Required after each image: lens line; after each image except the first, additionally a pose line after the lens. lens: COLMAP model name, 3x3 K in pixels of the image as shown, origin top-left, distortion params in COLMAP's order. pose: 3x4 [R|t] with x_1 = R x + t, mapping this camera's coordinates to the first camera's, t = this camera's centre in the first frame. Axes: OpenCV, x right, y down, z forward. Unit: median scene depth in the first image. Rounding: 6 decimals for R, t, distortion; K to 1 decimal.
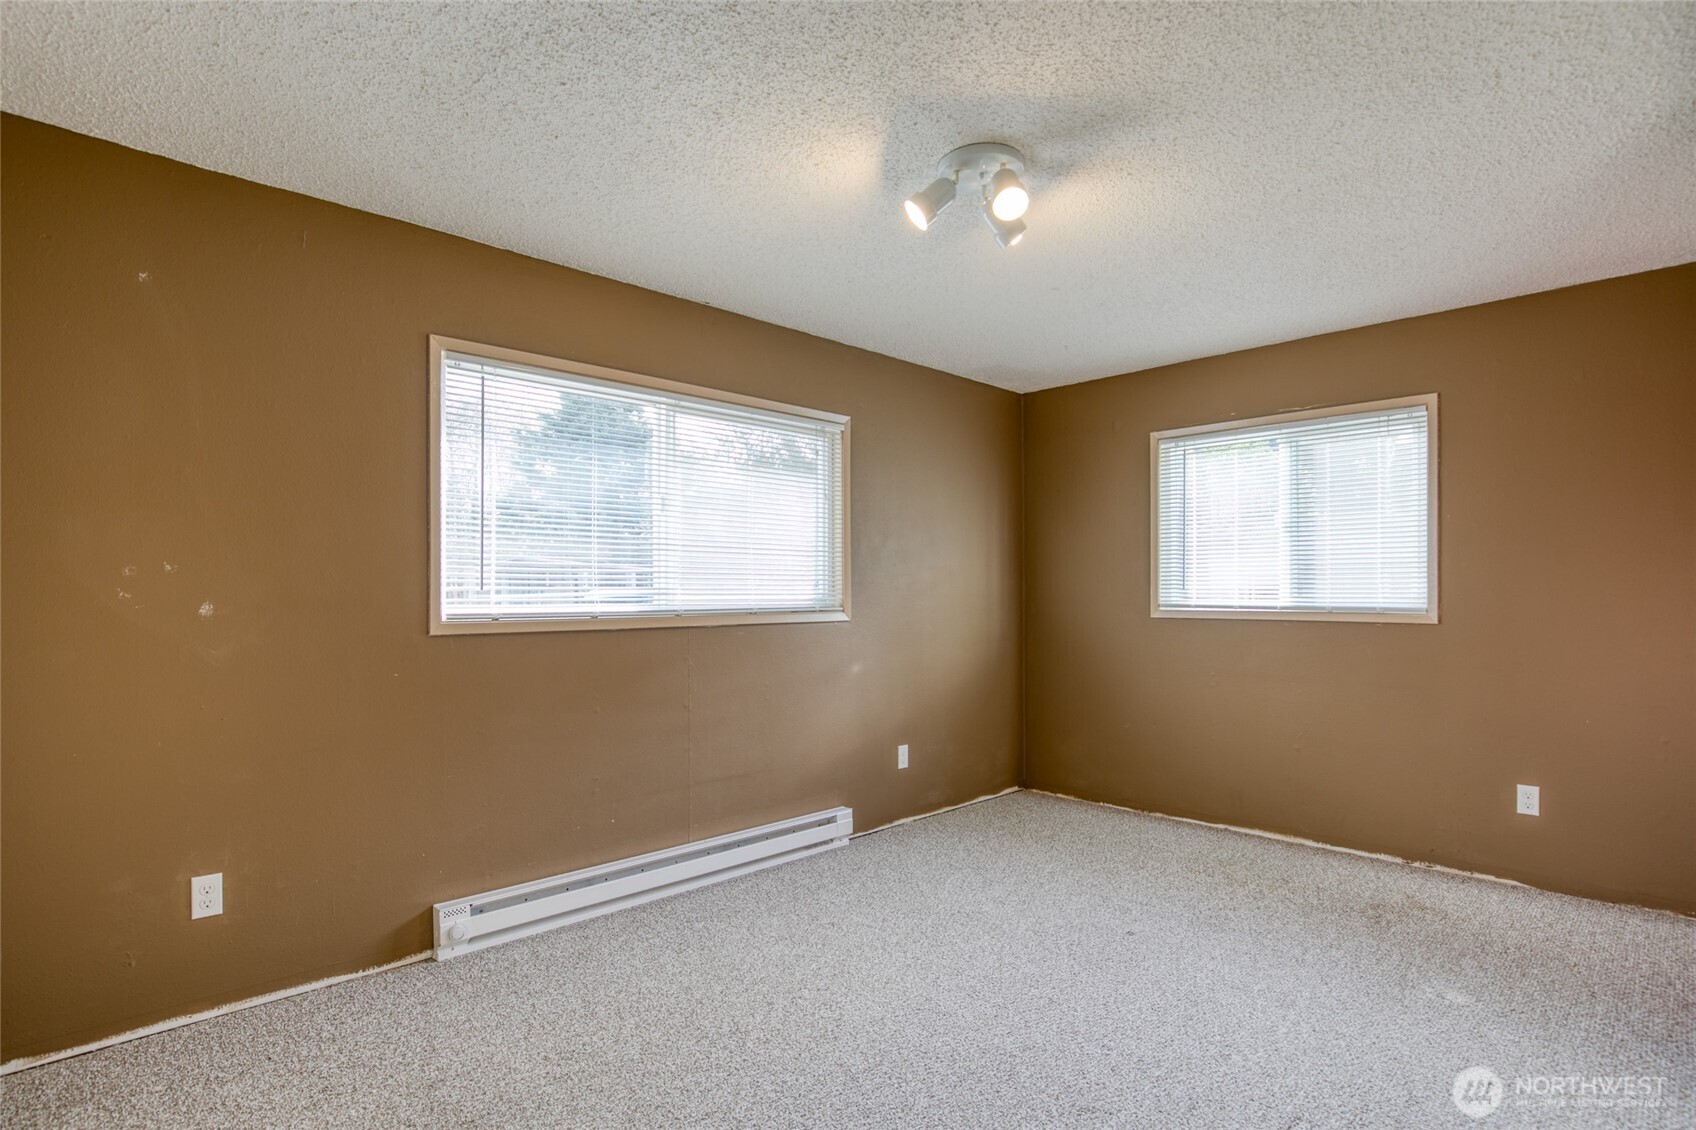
lens RADIAL K [[790.6, 0, 790.4], [0, 790.6, 596.7], [0, 0, 1]] dist [-0.032932, 0.003946]
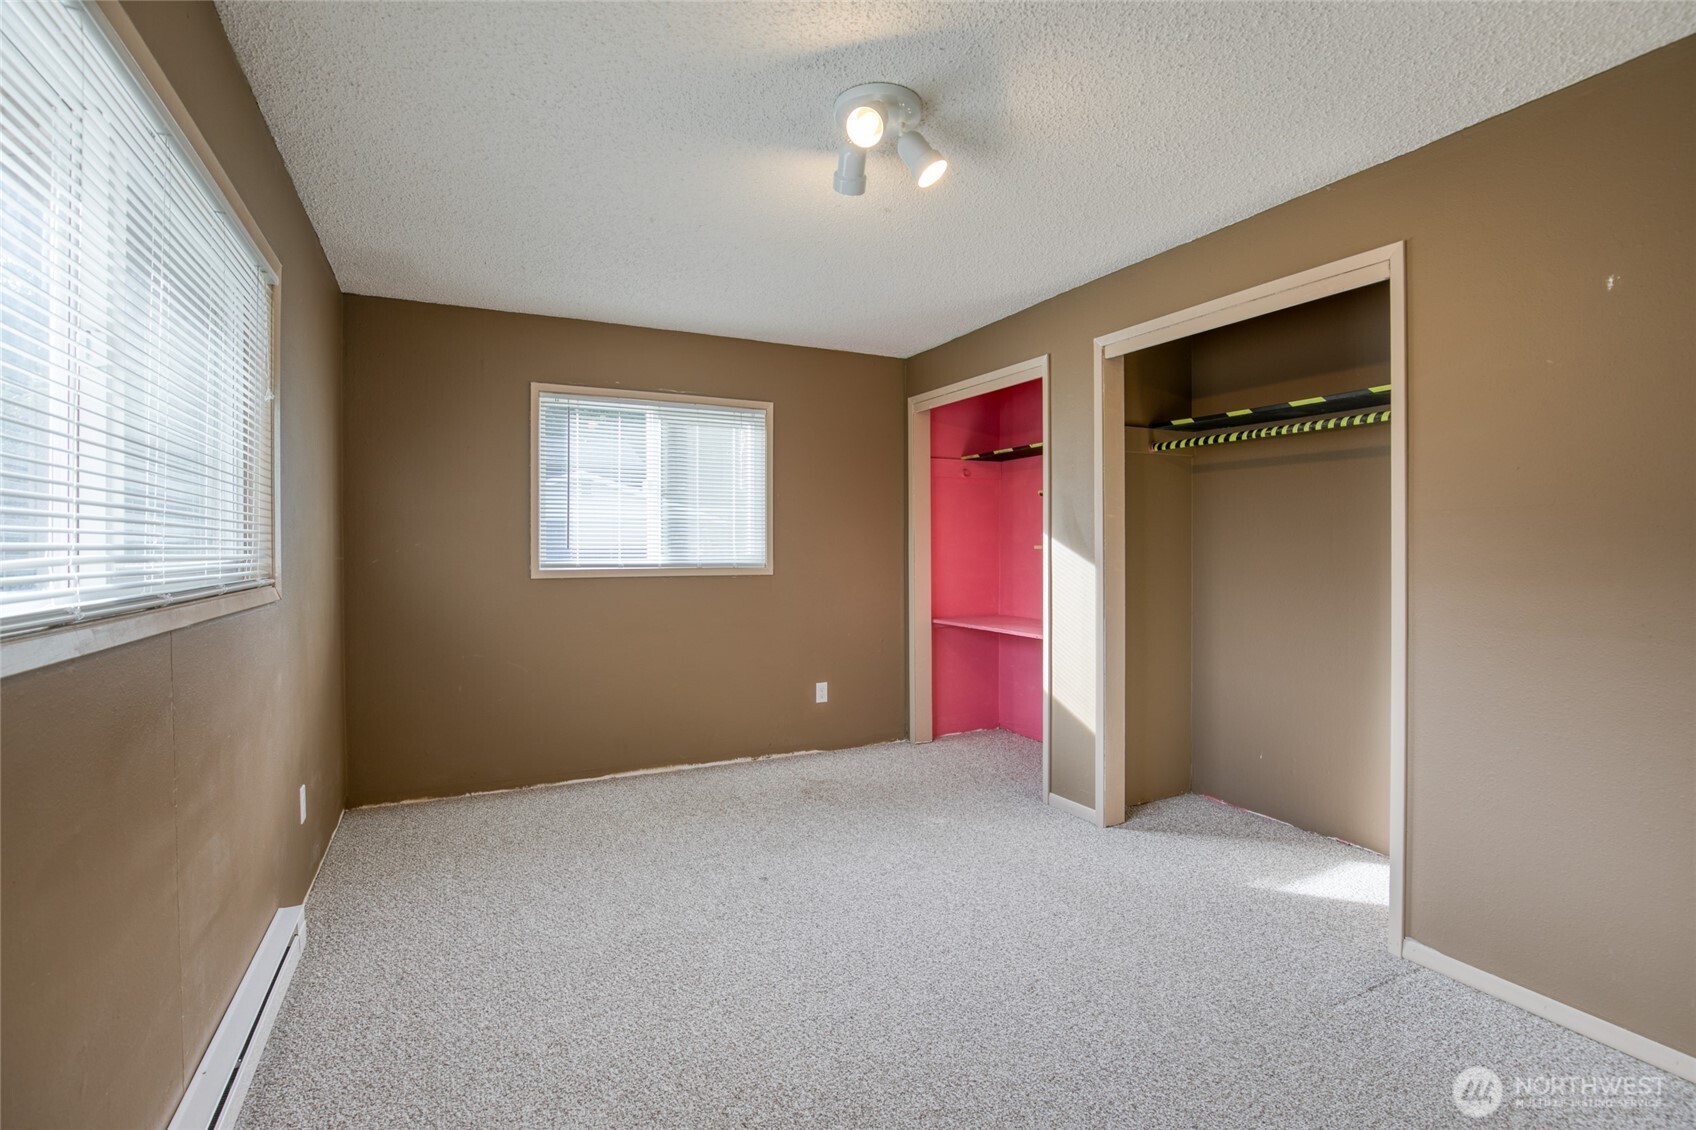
lens RADIAL K [[790.6, 0, 844.2], [0, 790.6, 554.7], [0, 0, 1]] dist [-0.032932, 0.003946]
pose [[0.284506, -0.006162, 0.958654, -0.399046], [0.007289, 0.999964, 0.004264, -0.004365], [-0.958646, 0.005775, 0.284541, 0.442423]]
